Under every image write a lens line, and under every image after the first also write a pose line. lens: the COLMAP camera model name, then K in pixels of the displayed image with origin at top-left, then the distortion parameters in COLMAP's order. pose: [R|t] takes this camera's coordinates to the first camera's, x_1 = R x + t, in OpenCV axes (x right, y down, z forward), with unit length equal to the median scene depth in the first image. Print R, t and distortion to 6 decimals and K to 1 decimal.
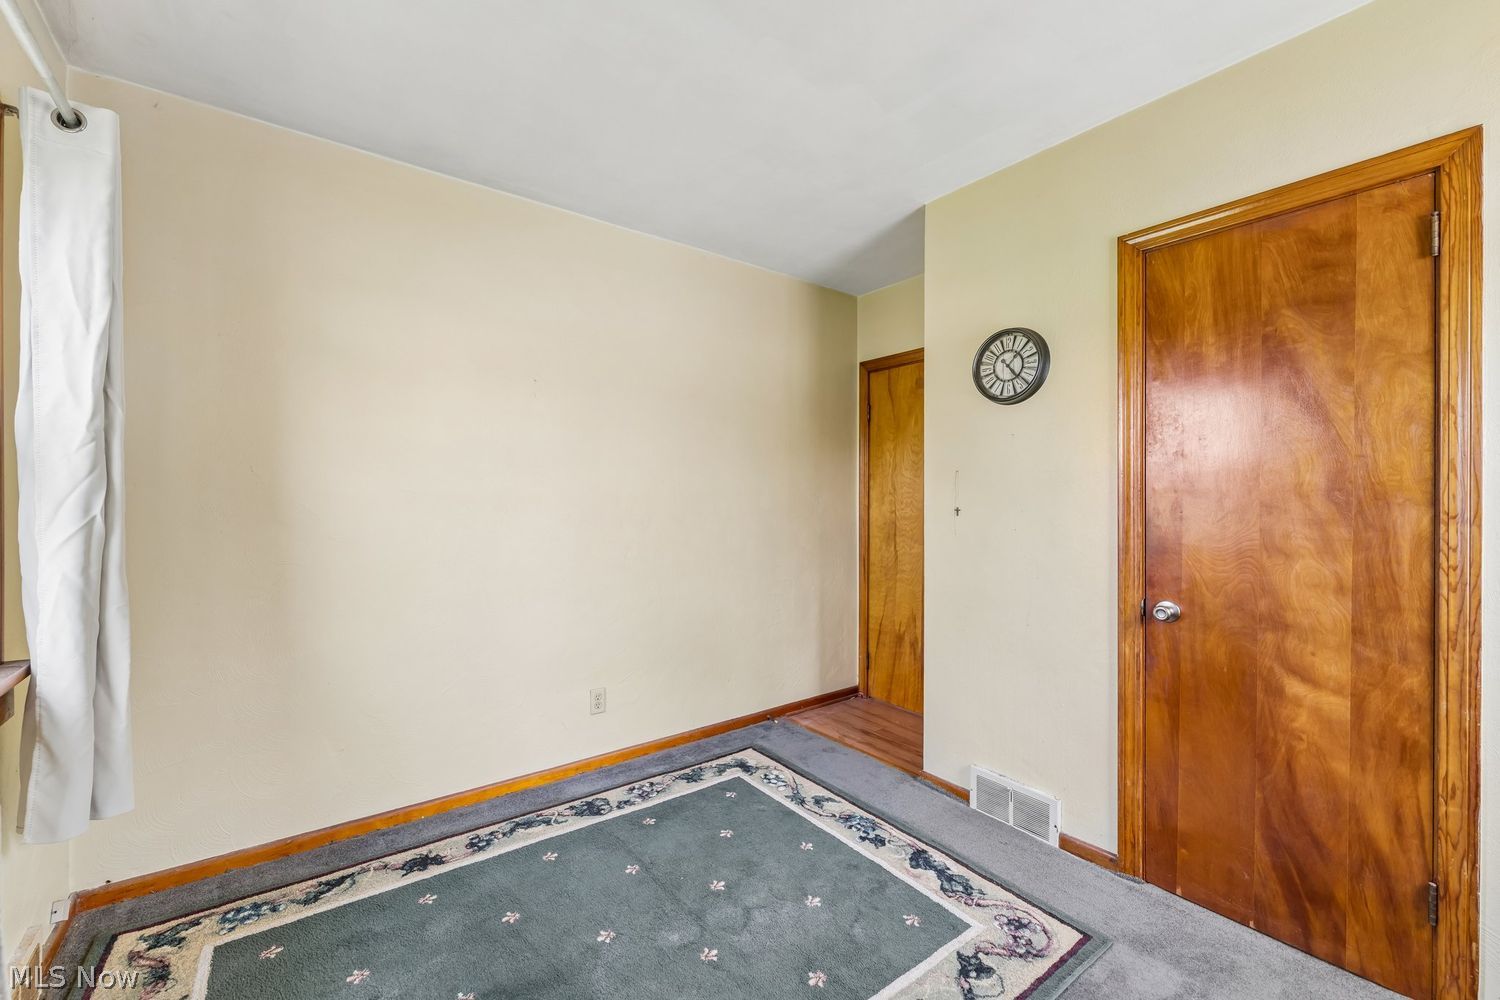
lens RADIAL K [[606.8, 0, 708.4], [0, 606.8, 495.9], [0, 0, 1]] dist [-0.002394, 0.000471]
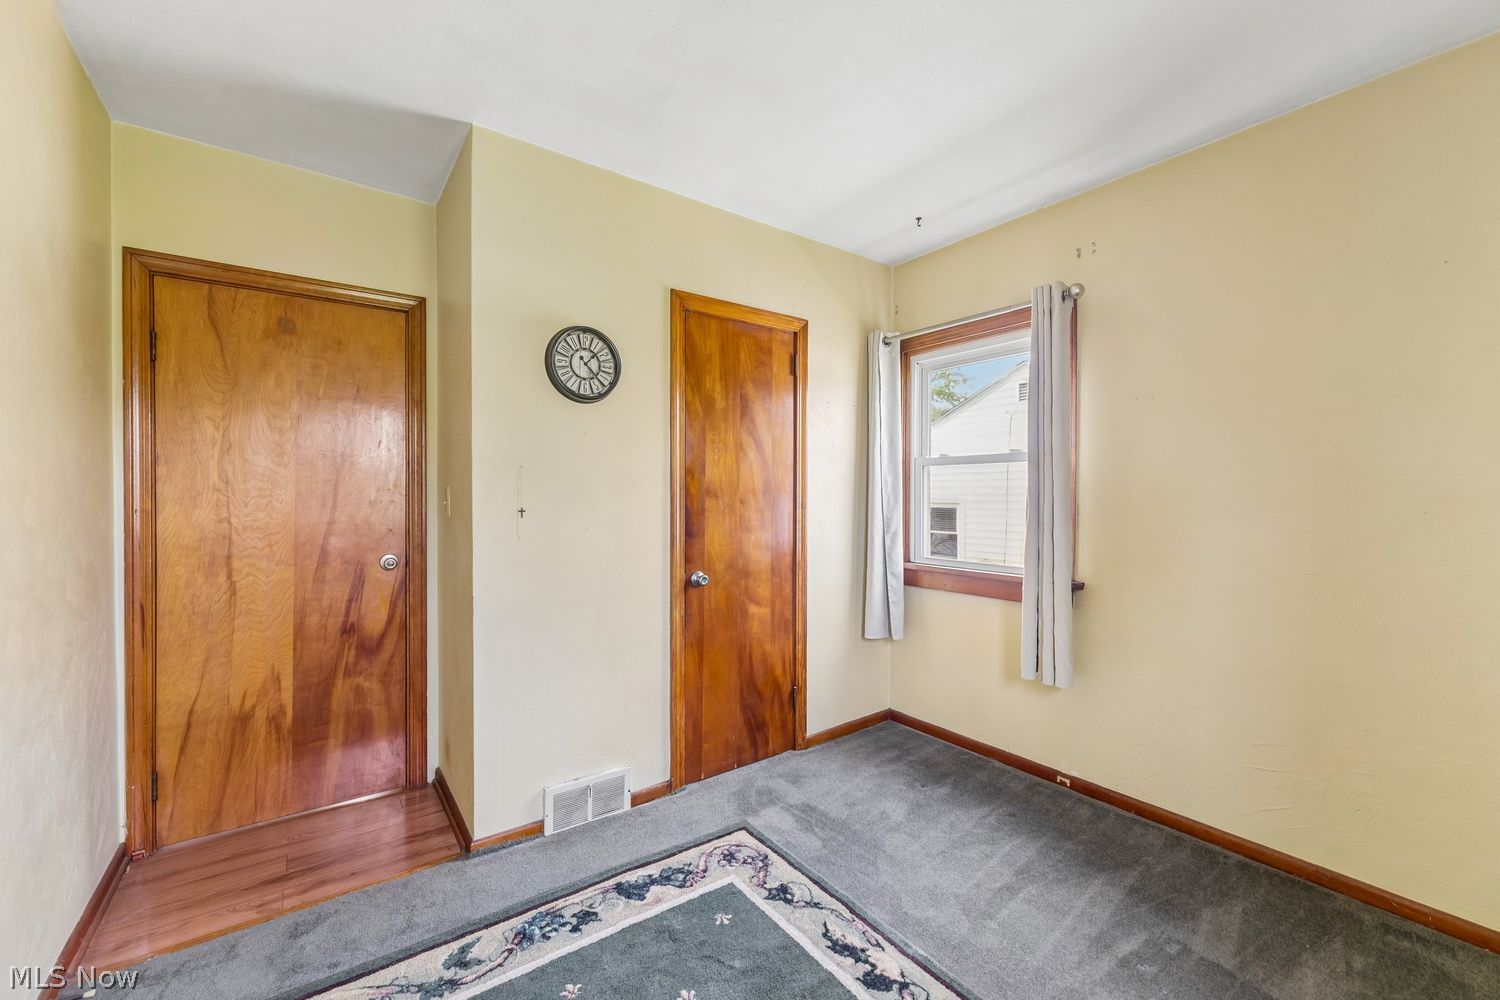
lens RADIAL K [[606.8, 0, 746.5], [0, 606.8, 498.5], [0, 0, 1]] dist [-0.002394, 0.000471]
pose [[-0.031187, -0.006382, 0.999493, -0.552679], [-0.002462, 0.999977, 0.006309, -0.000654], [-0.999511, -0.002264, -0.031202, 0.829195]]
